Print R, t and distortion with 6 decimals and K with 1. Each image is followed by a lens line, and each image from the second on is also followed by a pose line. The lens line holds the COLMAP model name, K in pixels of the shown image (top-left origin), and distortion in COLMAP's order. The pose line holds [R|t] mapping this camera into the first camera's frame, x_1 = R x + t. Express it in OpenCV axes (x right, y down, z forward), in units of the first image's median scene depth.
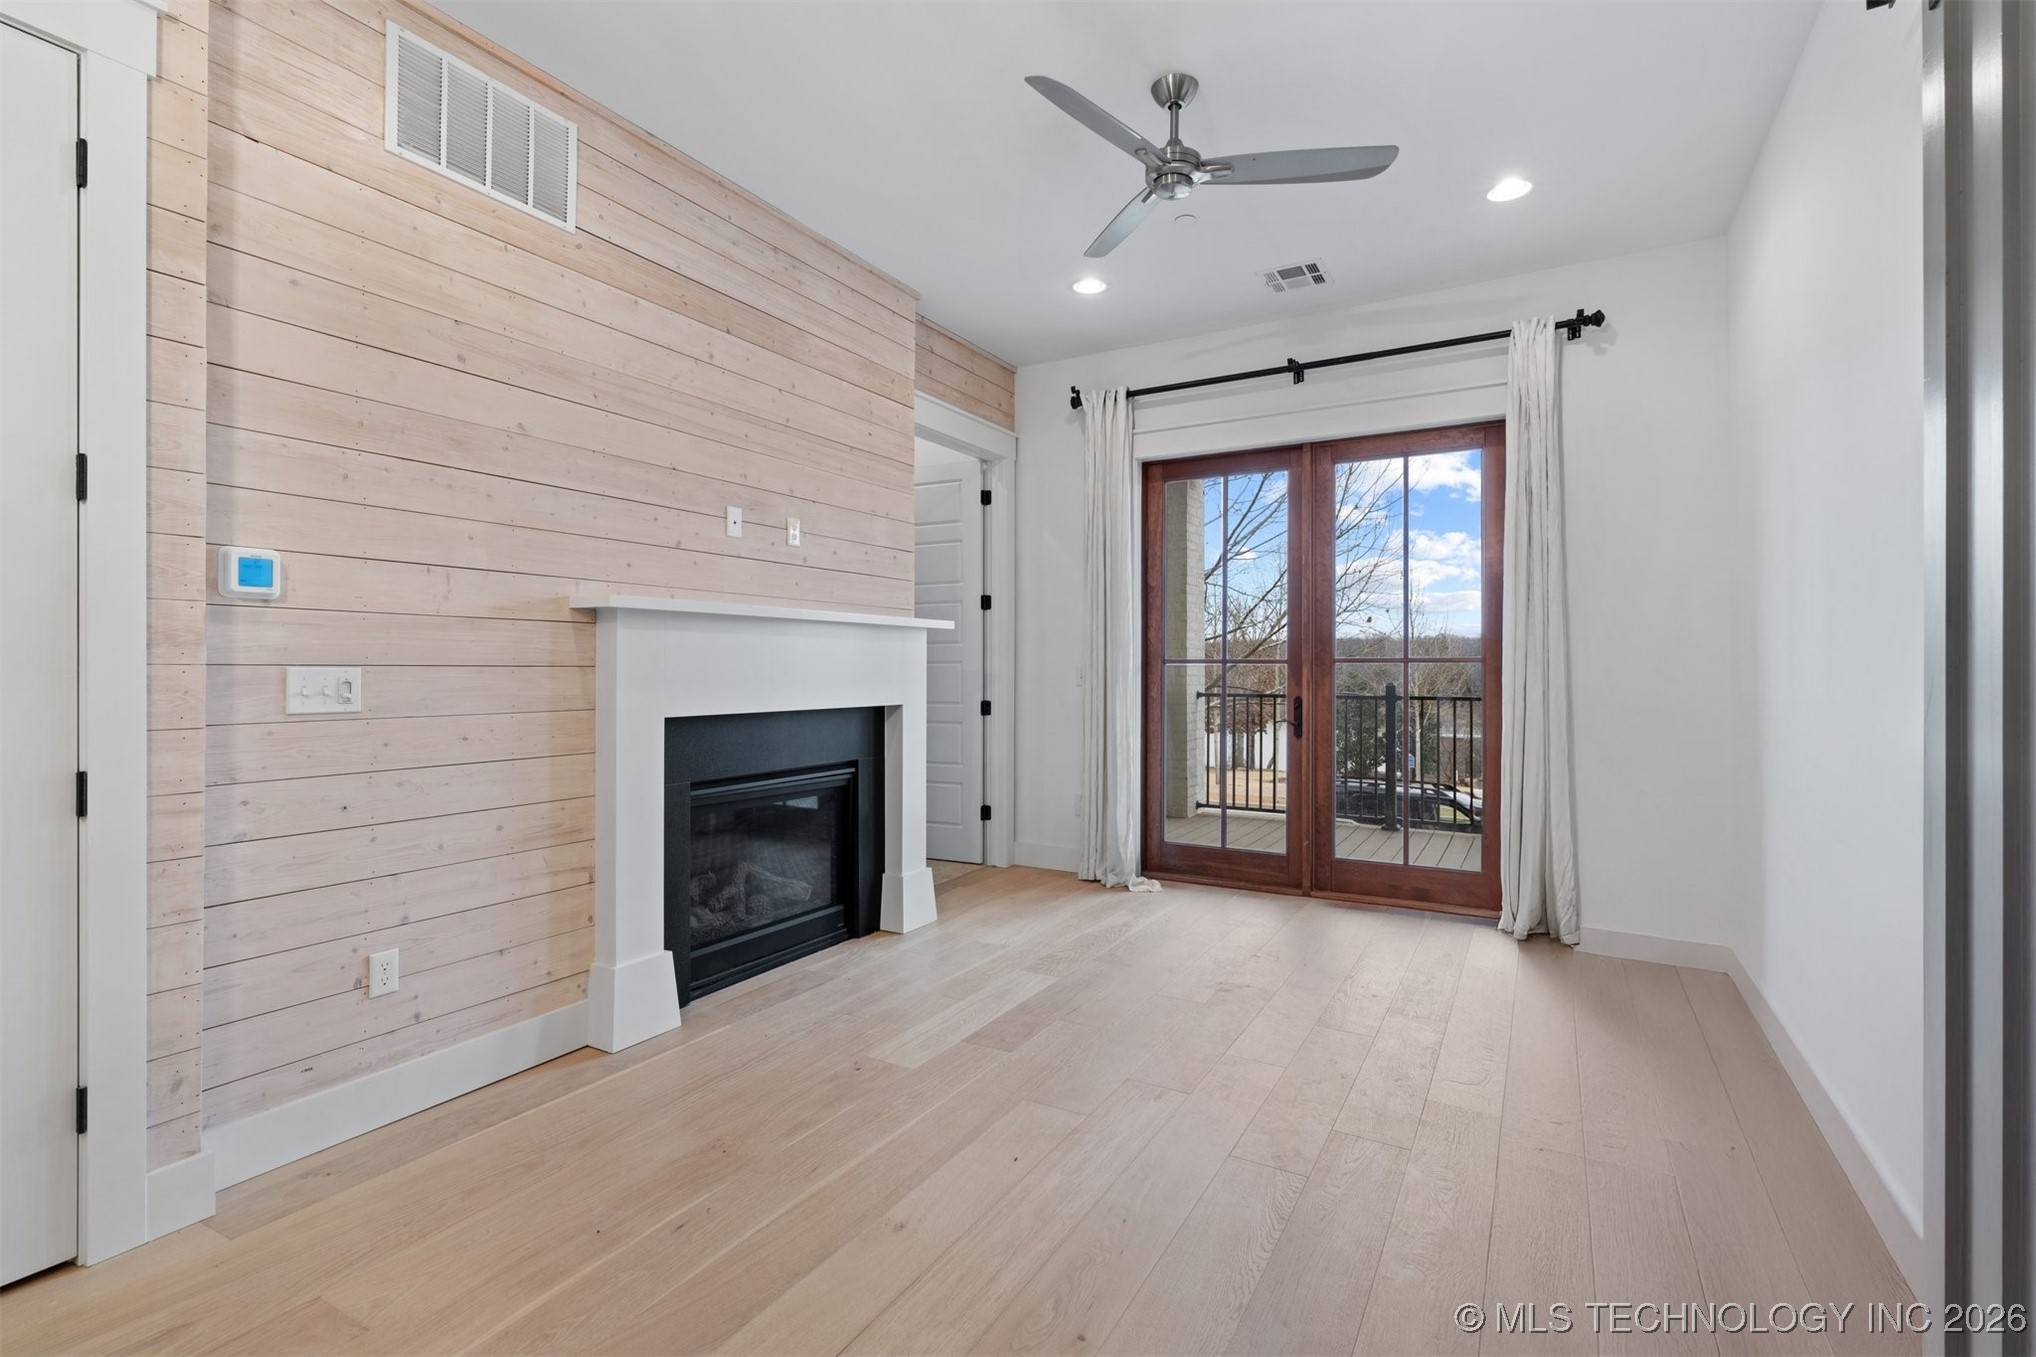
lens RADIAL K [[920.0, 0, 1009.0], [0, 920.0, 664.9], [0, 0, 1]] dist [-0.009112, 0.003209]
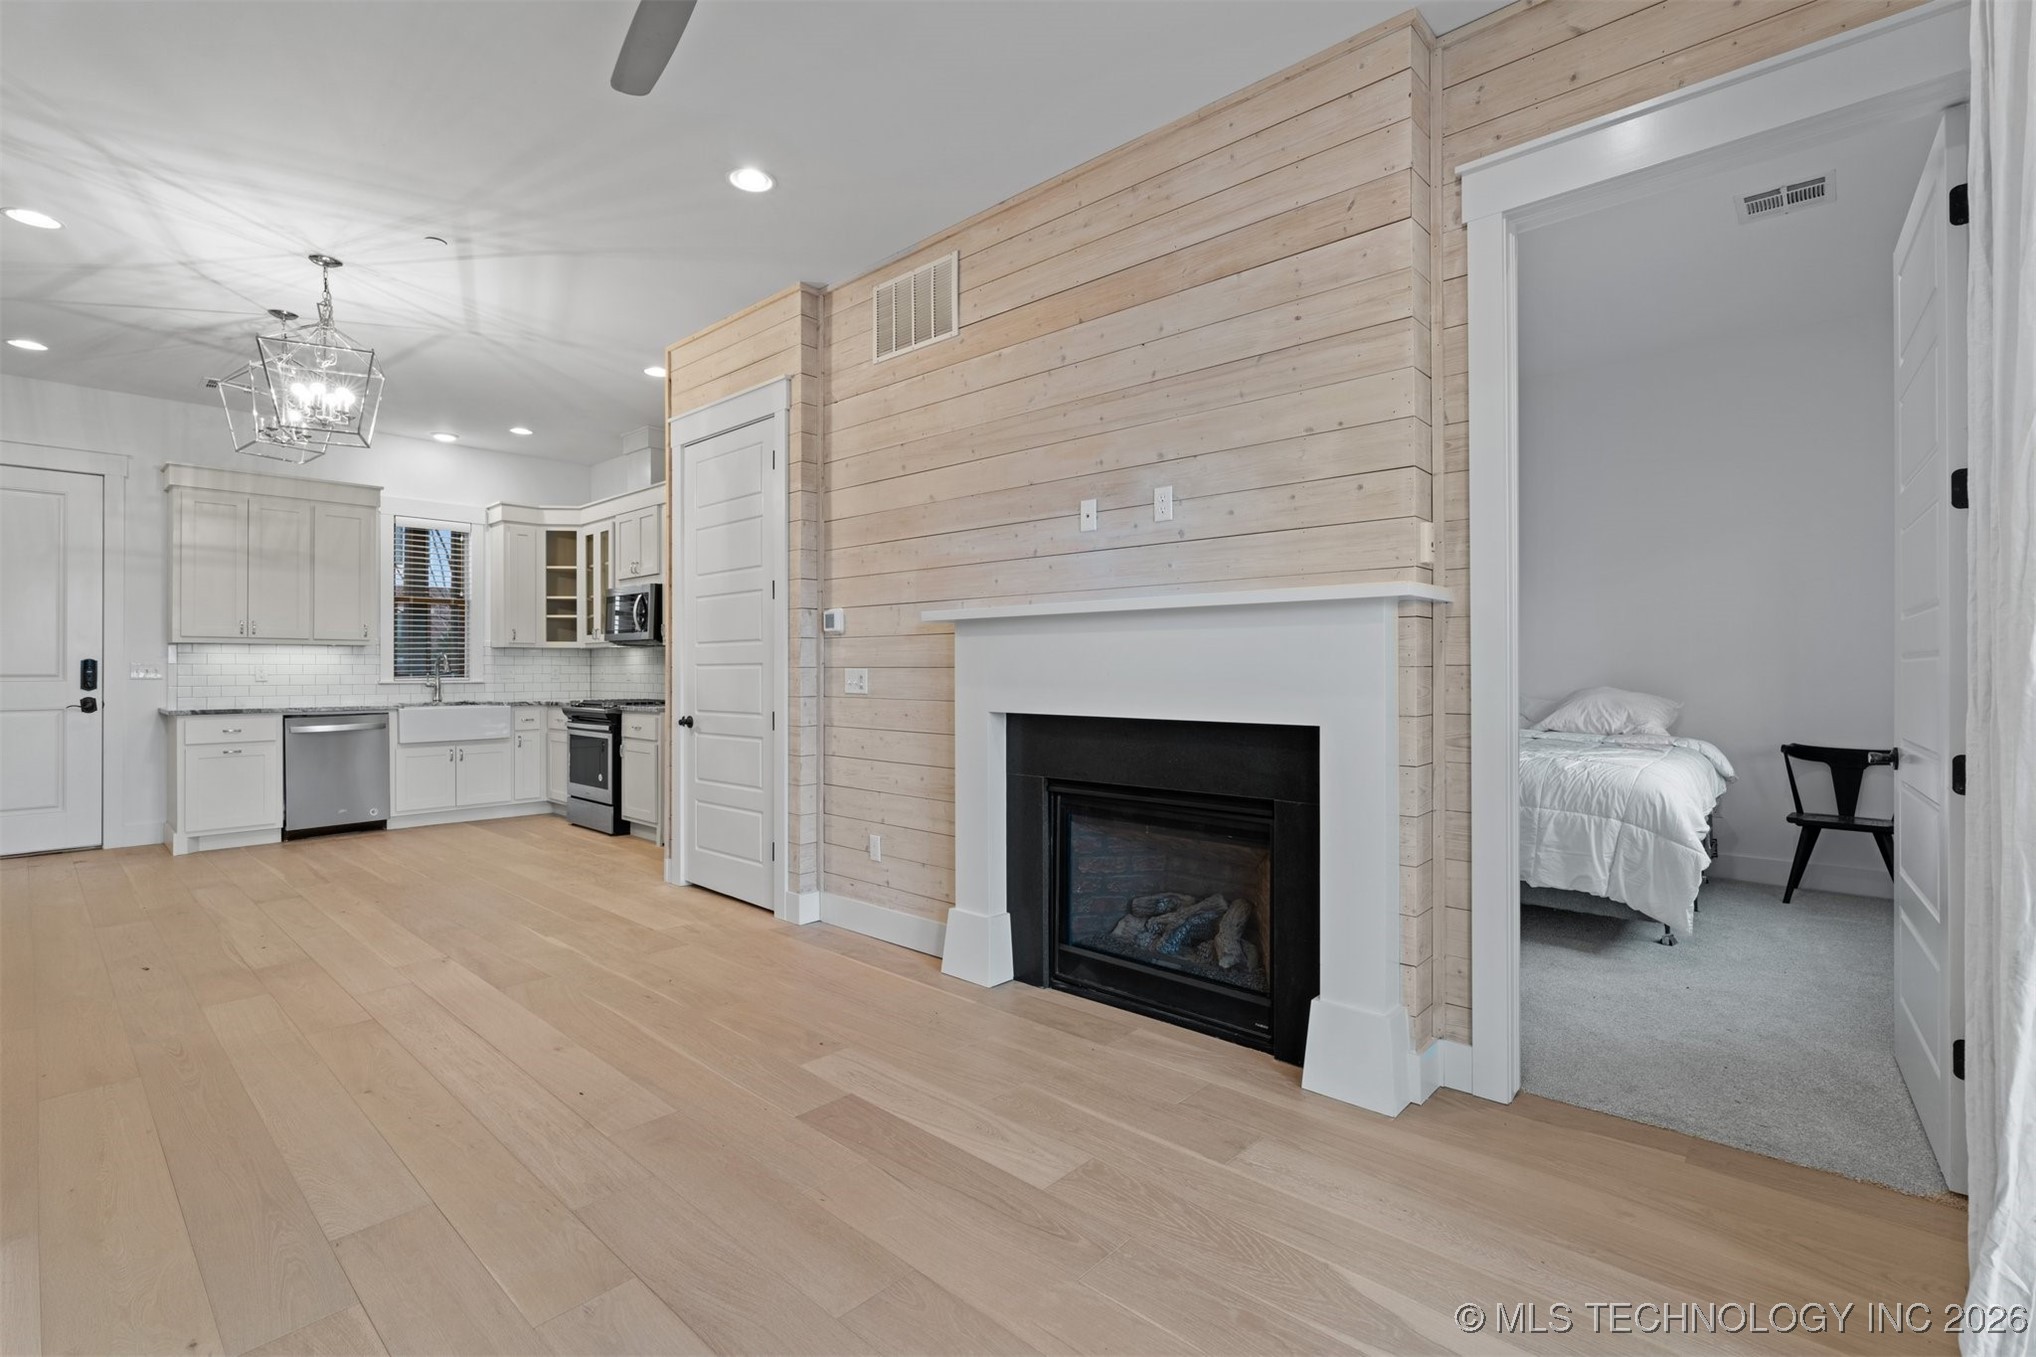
lens RADIAL K [[920.0, 0, 1017.0], [0, 920.0, 663.8], [0, 0, 1]] dist [-0.009112, 0.003209]
pose [[-0.205137, -0.004894, -0.978721, 0.611362], [0.005296, 0.999967, -0.006110, 0.003894], [0.978719, -0.006437, -0.205105, 1.054057]]
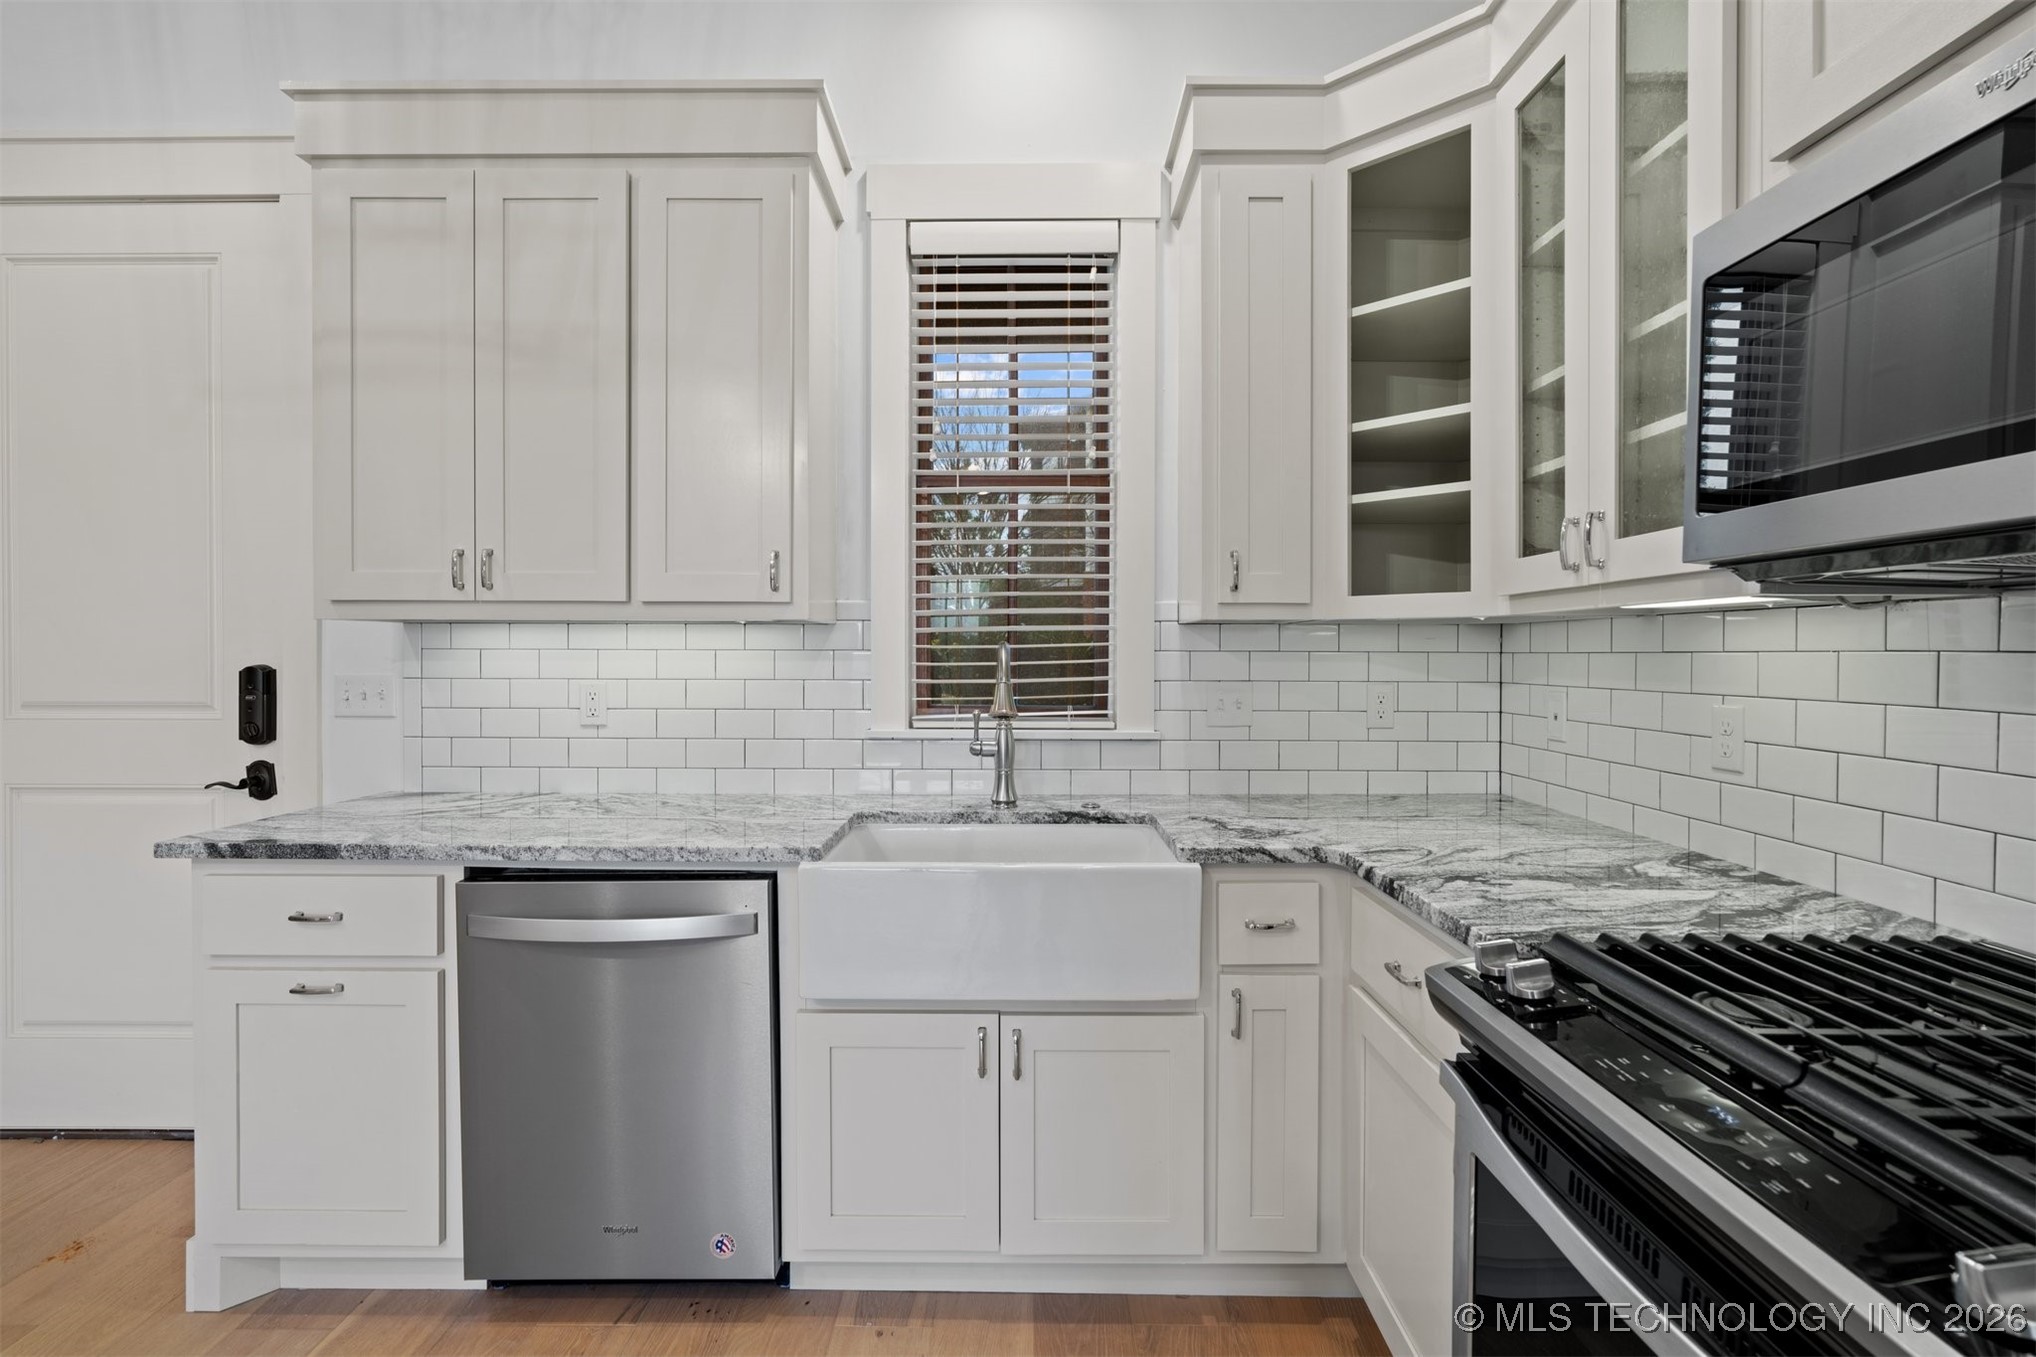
lens RADIAL K [[920.0, 0, 1015.0], [0, 920.0, 660.2], [0, 0, 1]] dist [-0.009112, 0.003209]
pose [[-0.864626, 0.001575, -0.502414, -0.766280], [-0.000287, 0.999993, 0.003628, -0.029068], [0.502416, 0.003281, -0.864620, -0.049726]]
